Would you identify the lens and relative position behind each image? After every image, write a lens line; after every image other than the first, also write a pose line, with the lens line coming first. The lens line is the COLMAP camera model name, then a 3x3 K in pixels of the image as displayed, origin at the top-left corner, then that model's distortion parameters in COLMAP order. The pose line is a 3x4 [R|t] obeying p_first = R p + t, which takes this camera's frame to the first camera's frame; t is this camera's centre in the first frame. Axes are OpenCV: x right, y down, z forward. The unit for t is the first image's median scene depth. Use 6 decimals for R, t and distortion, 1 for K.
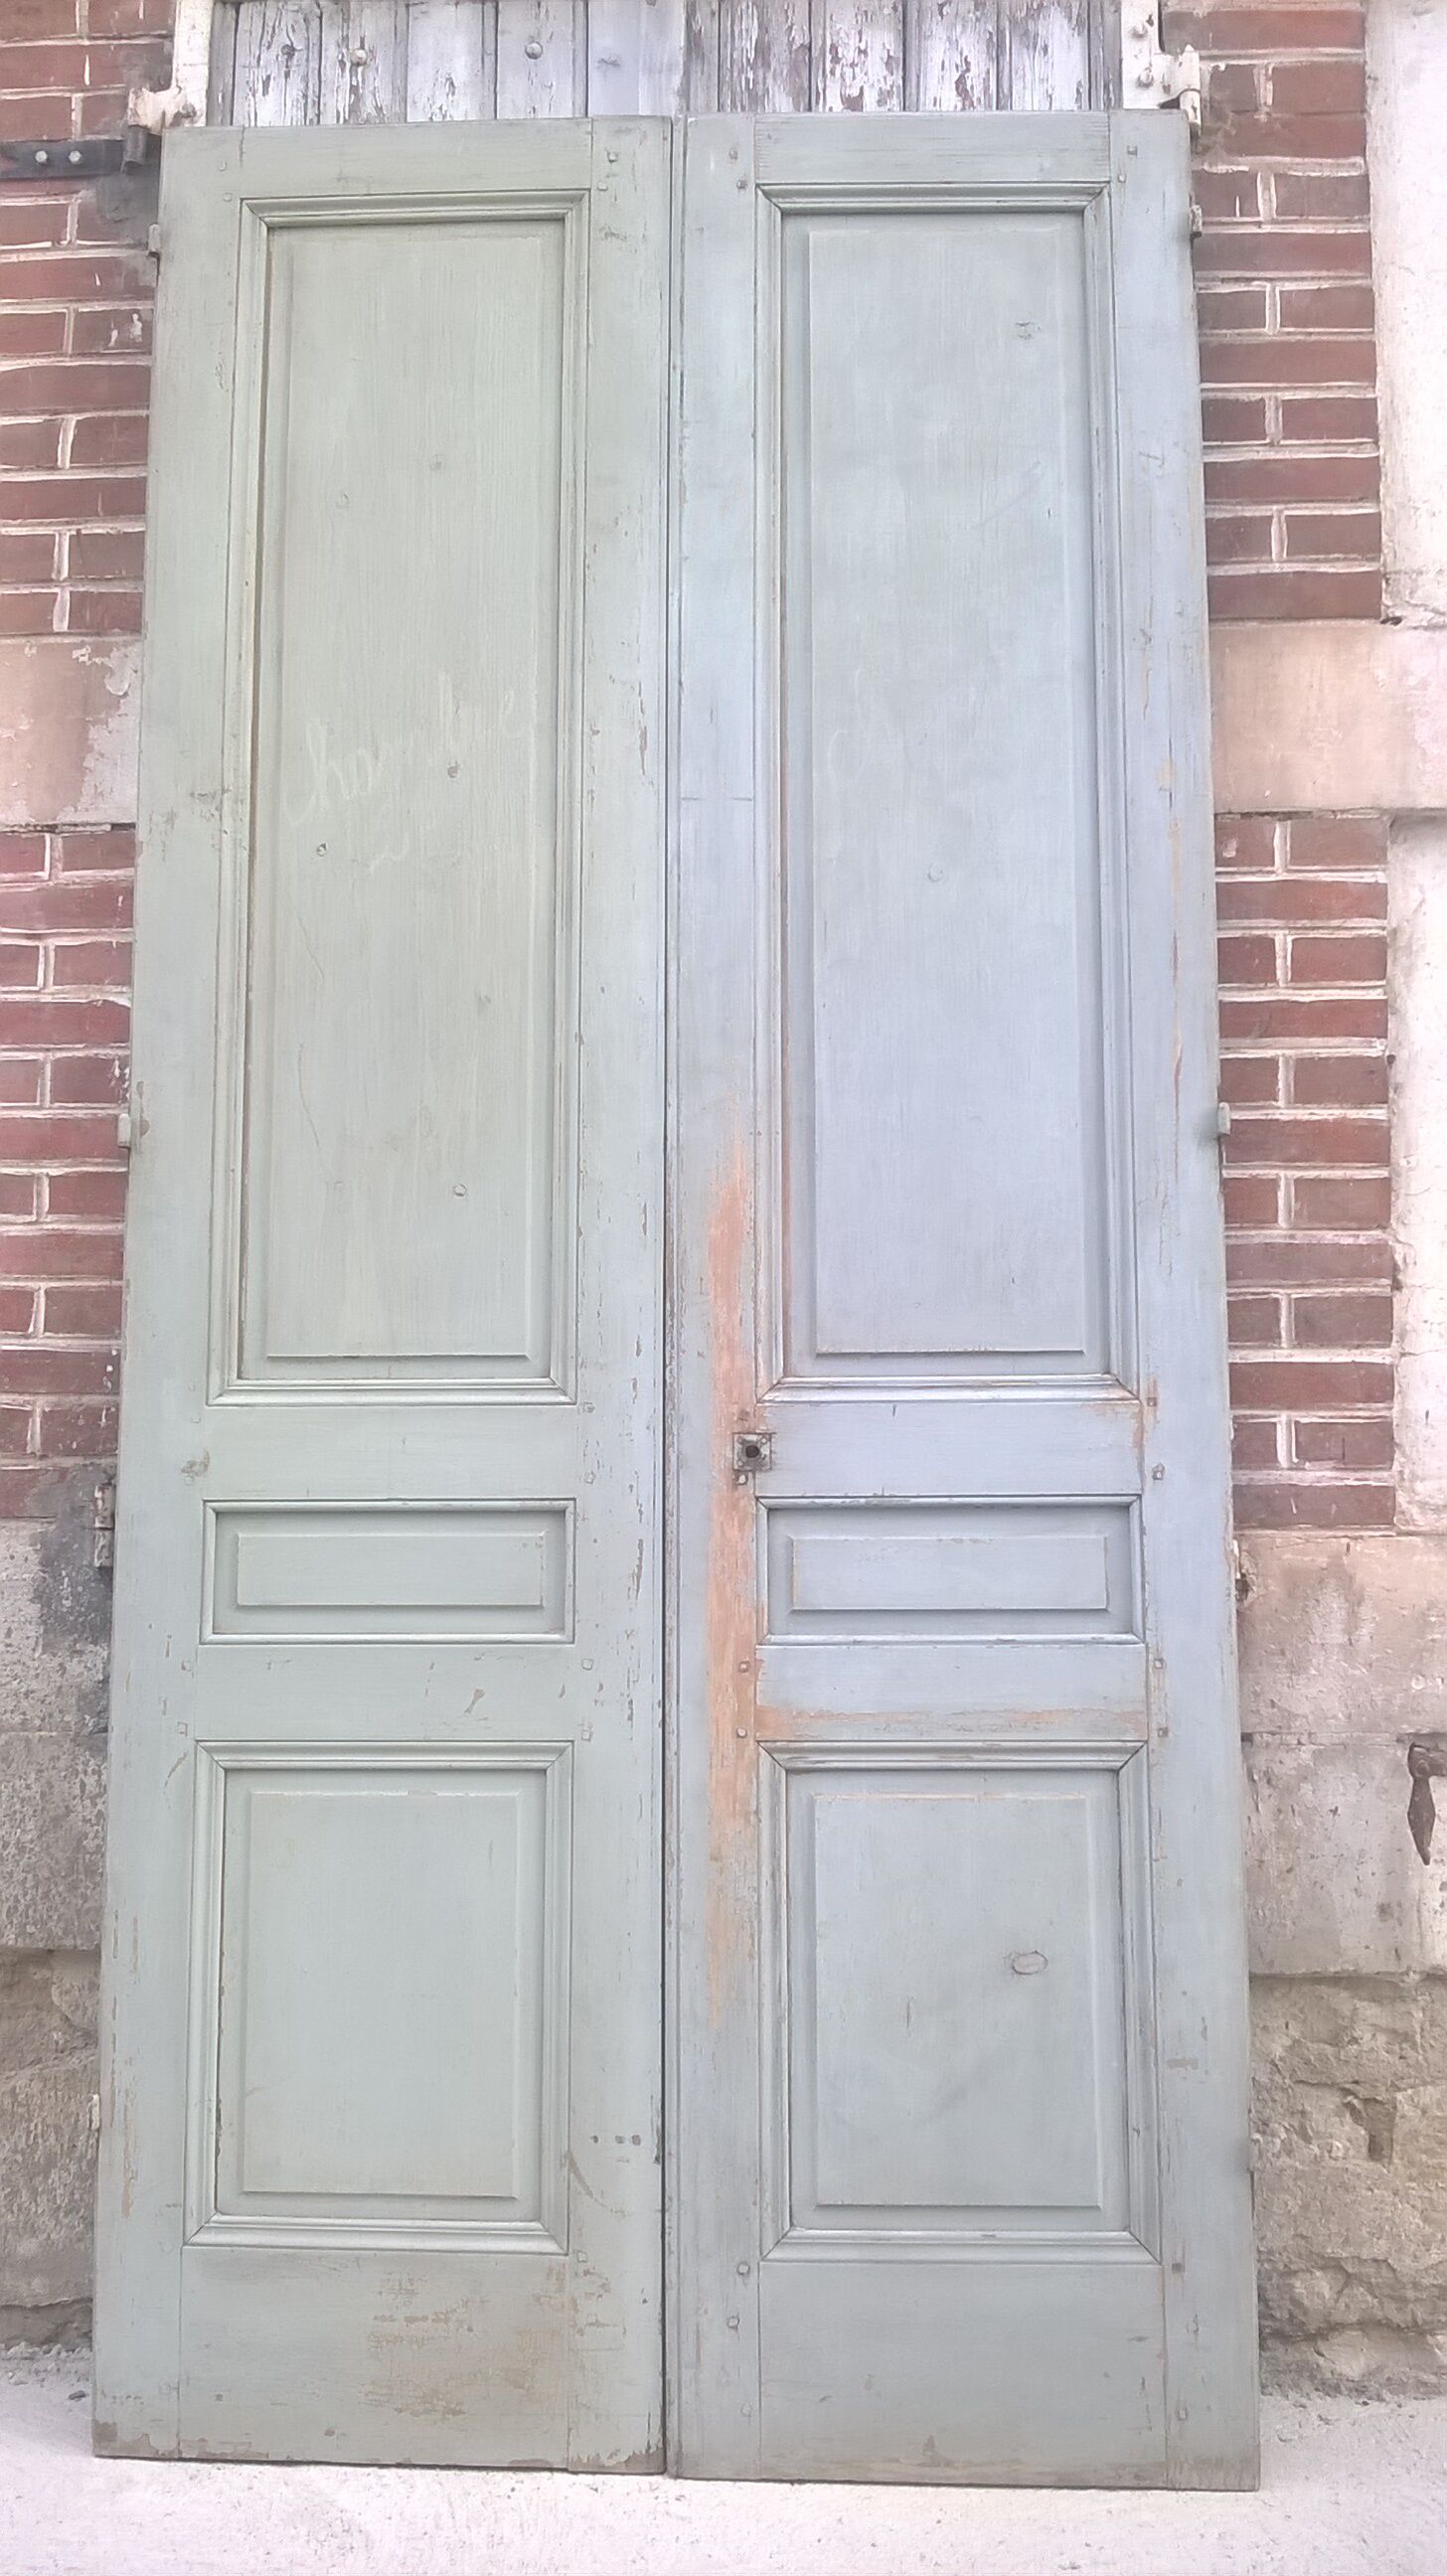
lens RADIAL K [[2248.0, 0, 738.9], [0, 2248.0, 1293.0], [0, 0, 1]] dist [0.041044, -0.155165]
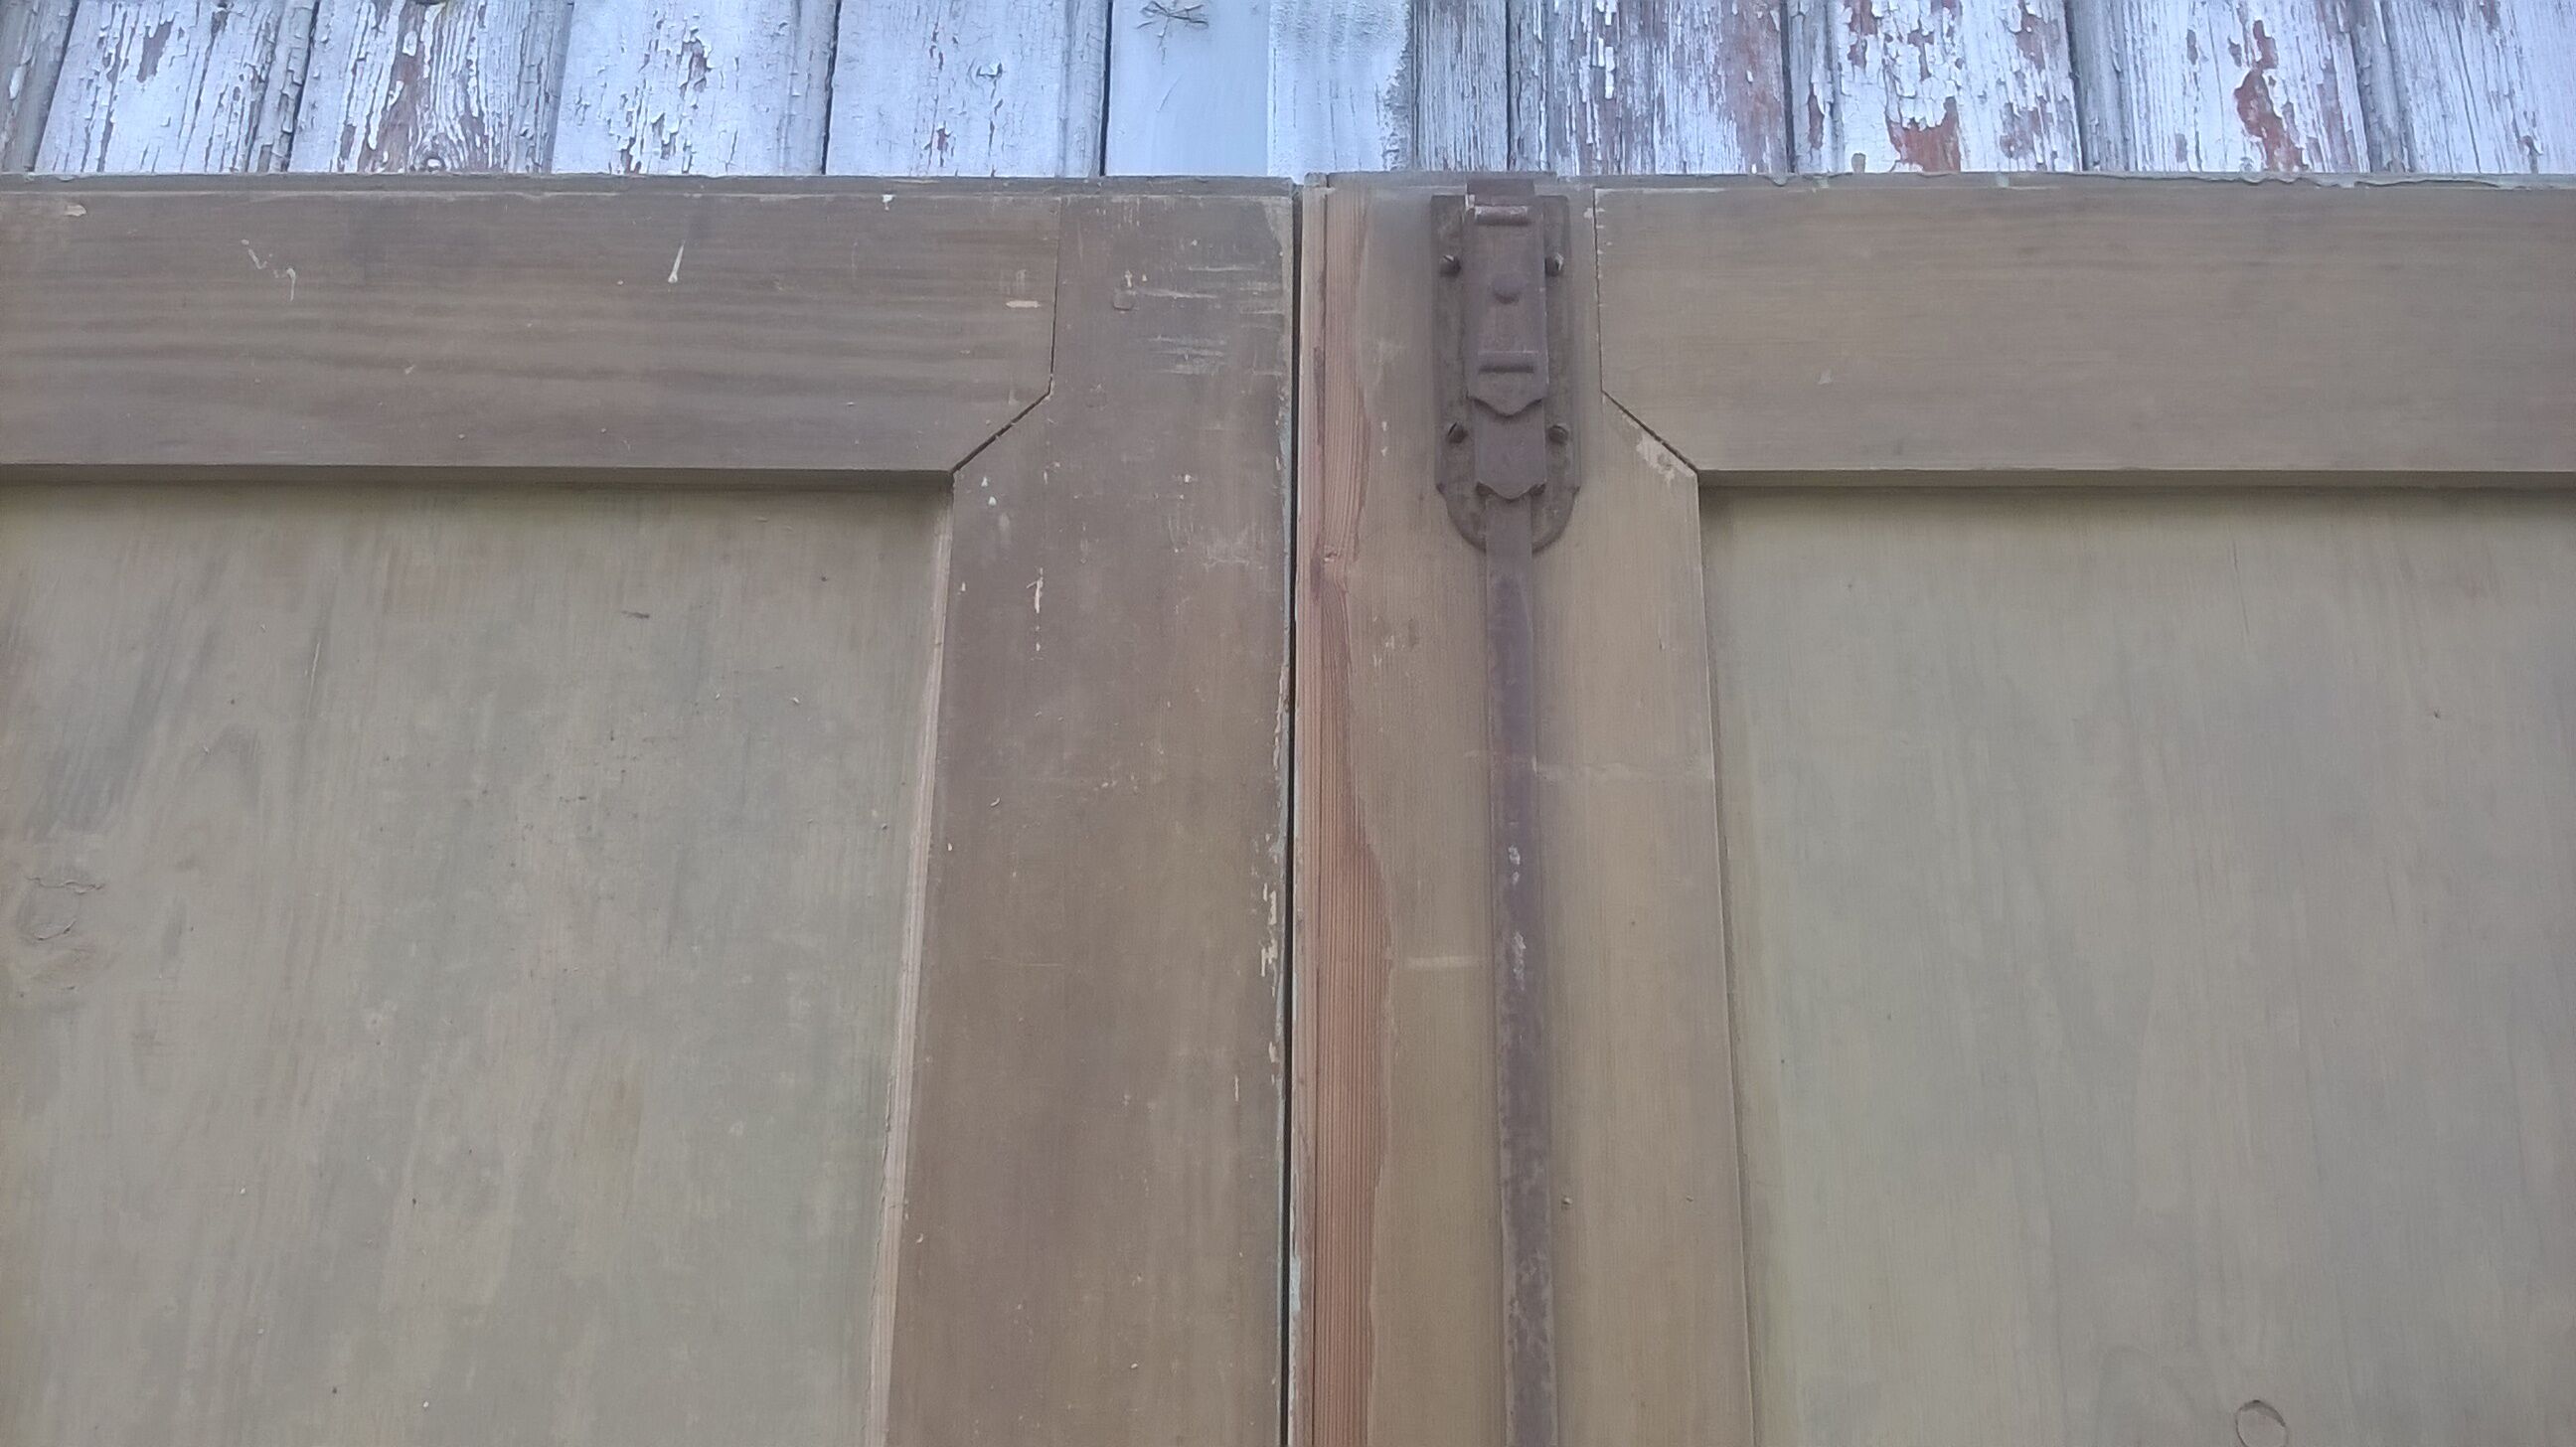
lens RADIAL K [[2248.0, 0, 1309.2], [0, 2248.0, 727.5], [0, 0, 1]] dist [0.041044, -0.155165]
pose [[0.999558, 0.020361, 0.021652, -0.046748], [-0.014369, 0.968743, -0.247651, -0.393861], [-0.026018, 0.247231, 0.968607, 0.760597]]
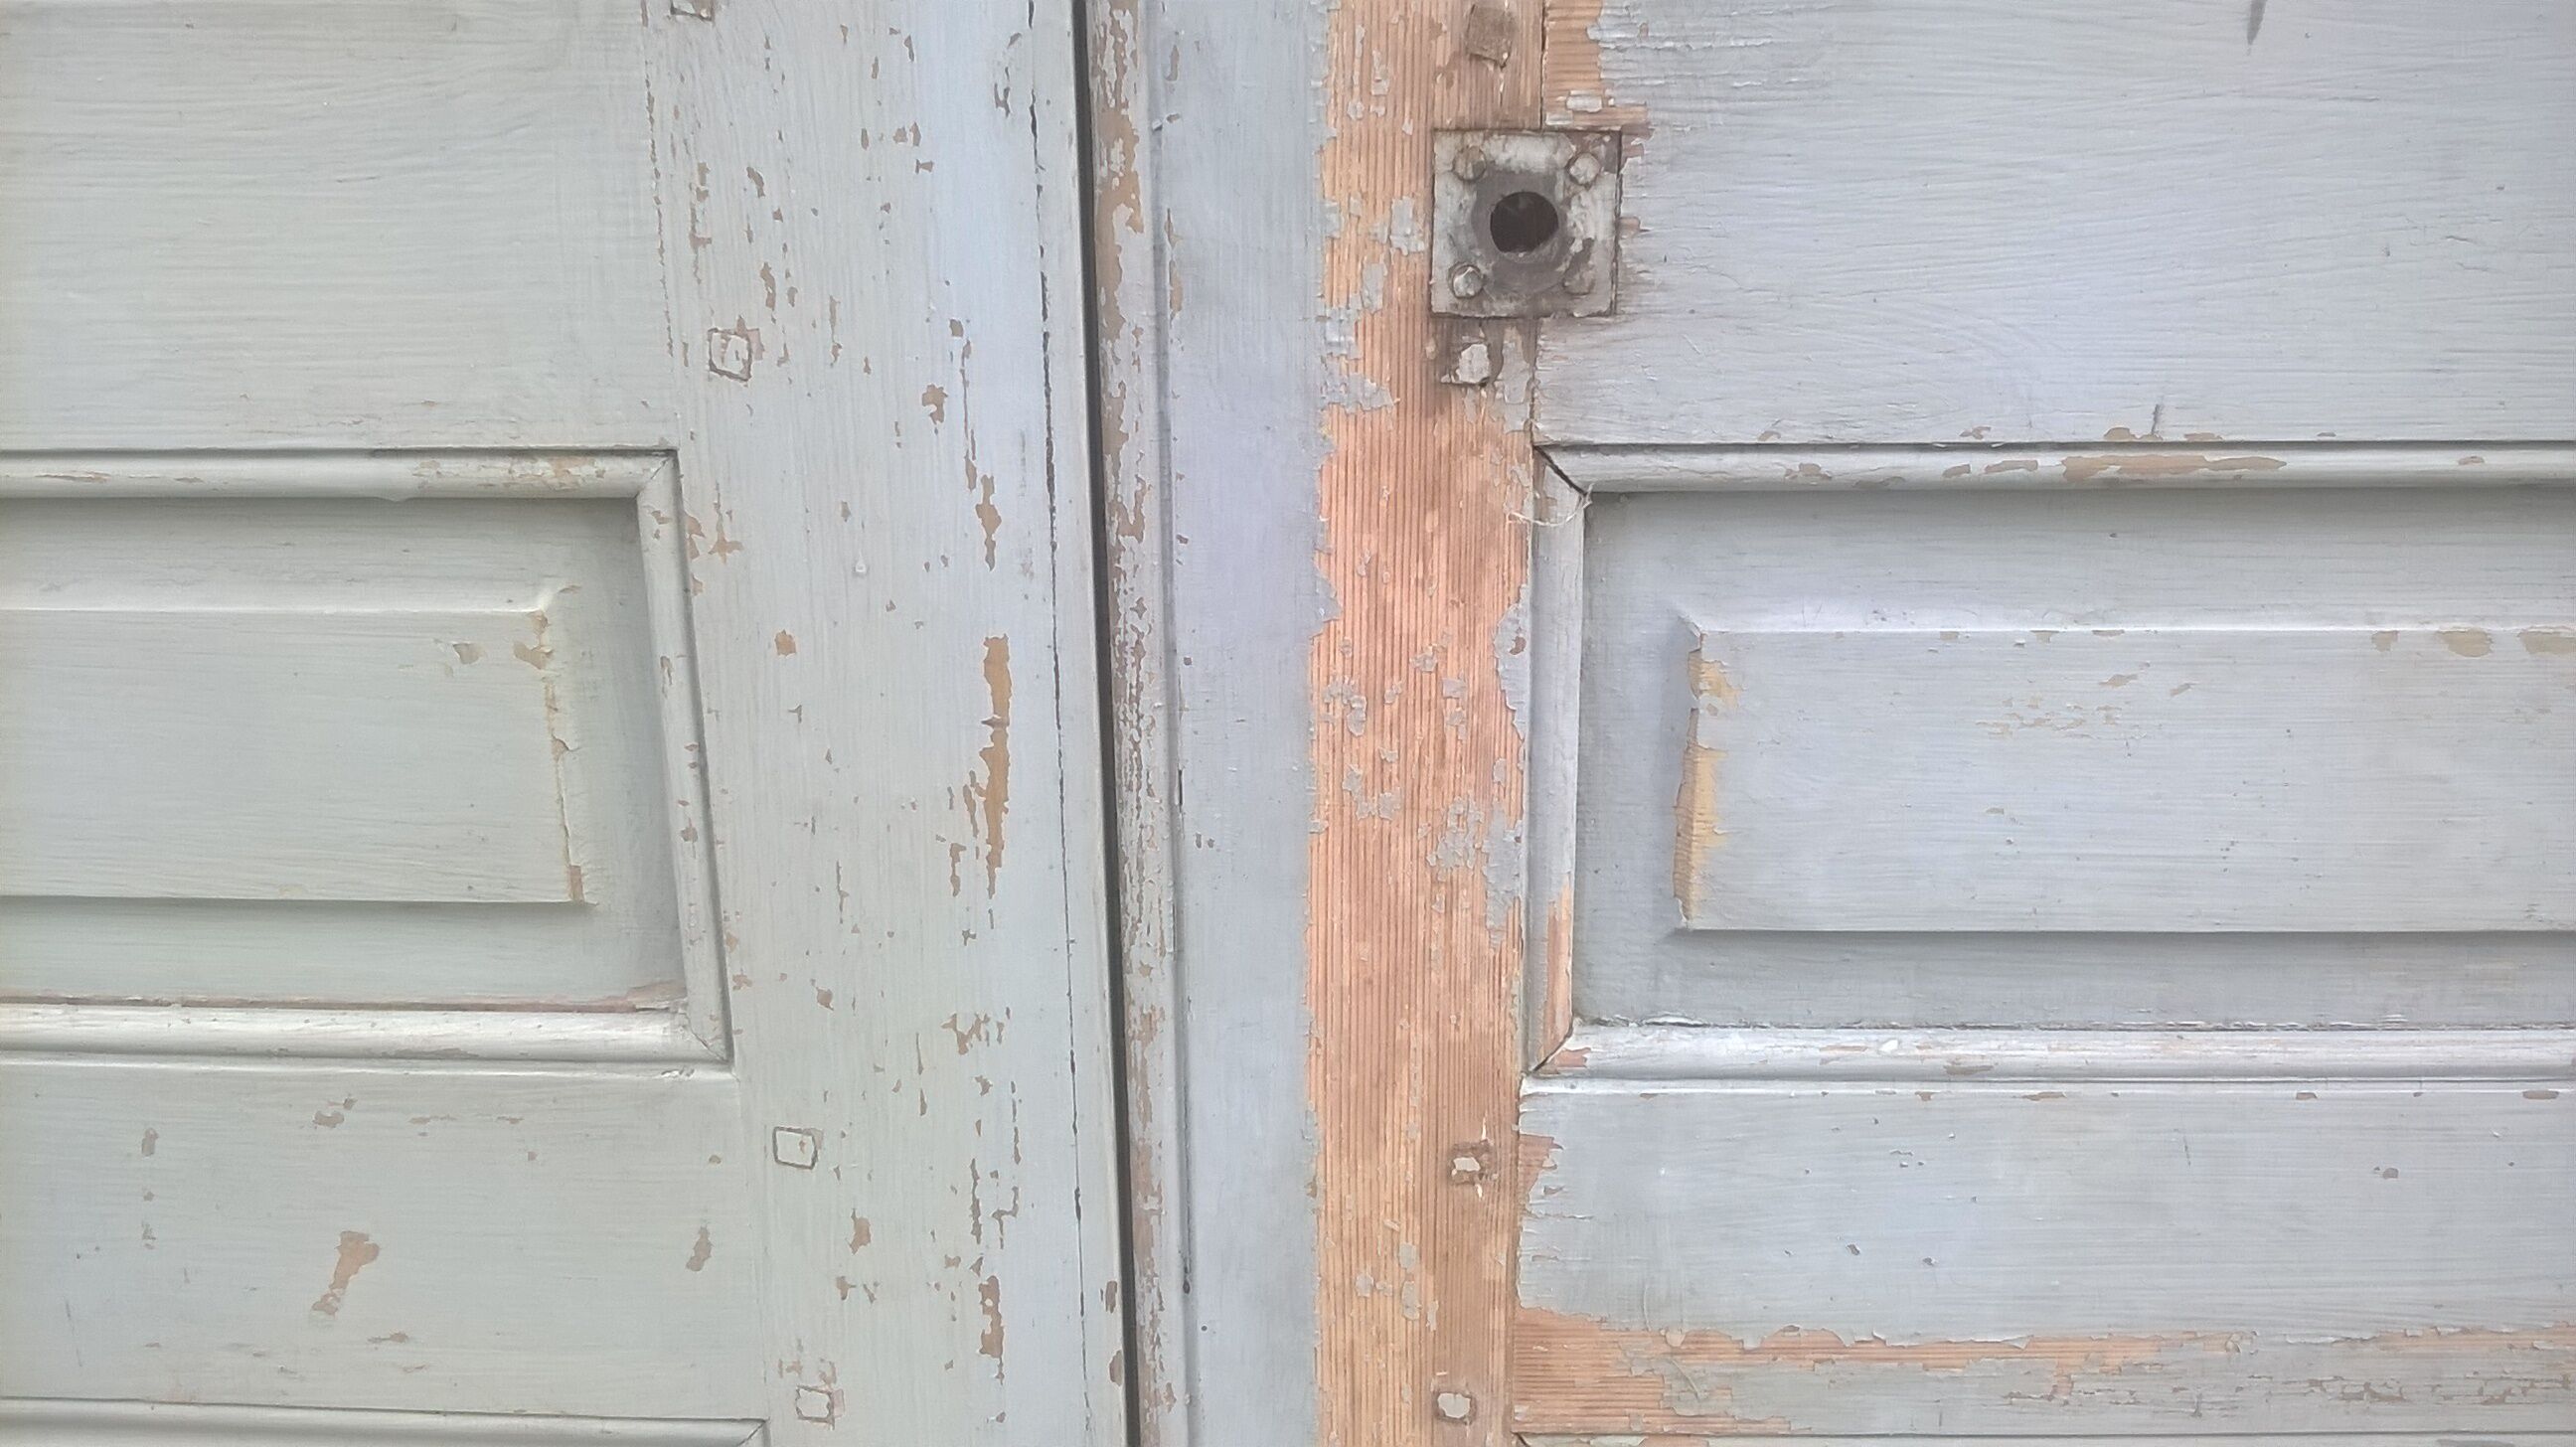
lens RADIAL K [[2248.0, 0, 1318.0], [0, 2248.0, 705.7], [0, 0, 1]] dist [0.041044, -0.155165]
pose [[0.999606, -0.013291, 0.024729, -0.017606], [0.001708, 0.907985, 0.419000, 0.024272], [-0.028022, -0.418793, 0.907649, 0.775043]]
